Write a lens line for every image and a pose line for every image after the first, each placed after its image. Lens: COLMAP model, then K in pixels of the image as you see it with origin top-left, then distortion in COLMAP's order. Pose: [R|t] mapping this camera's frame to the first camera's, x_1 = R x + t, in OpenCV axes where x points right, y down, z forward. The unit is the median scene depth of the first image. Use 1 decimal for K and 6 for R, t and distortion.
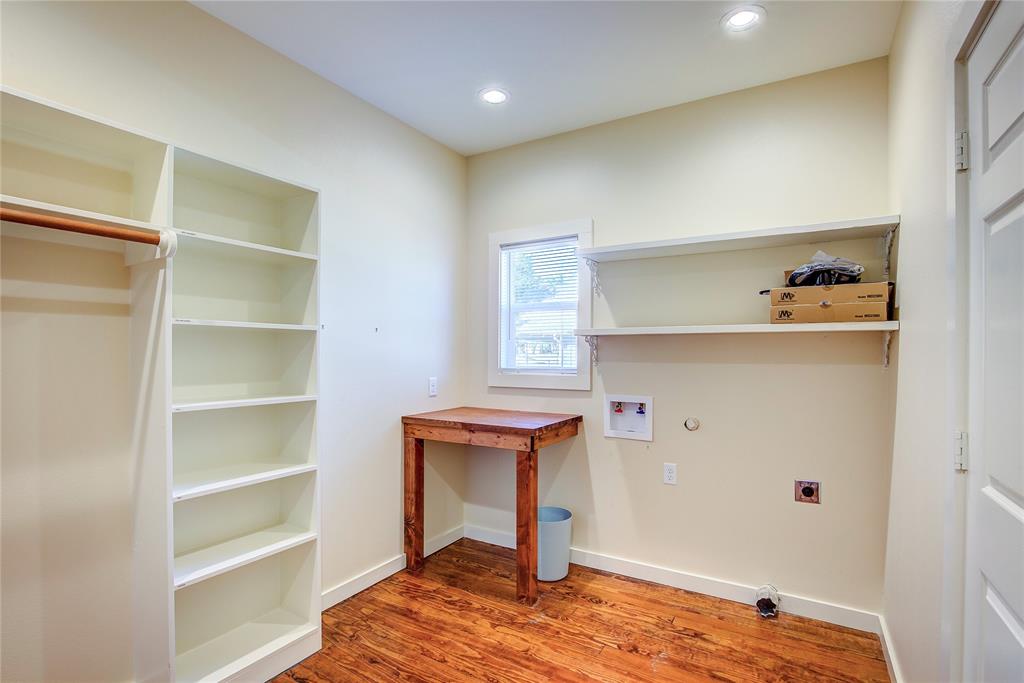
lens RADIAL K [[496.7, 0, 530.0], [0, 496.7, 351.5], [0, 0, 1]] dist [-0.020559, 0.000628]
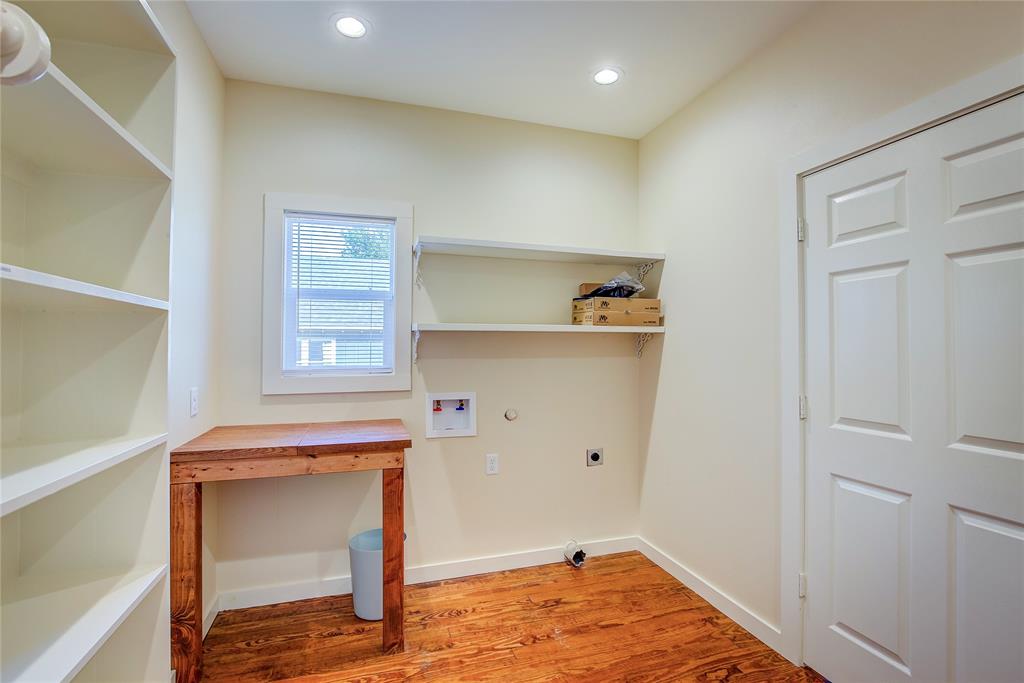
lens RADIAL K [[475.3, 0, 518.4], [0, 475.3, 338.4], [0, 0, 1]] dist [-0.027655, 0.004914]
pose [[0.662065, 0.010526, 0.749372, -0.462051], [0.000760, 0.999891, -0.014717, -0.005310], [-0.749446, 0.010313, 0.661985, 0.310728]]
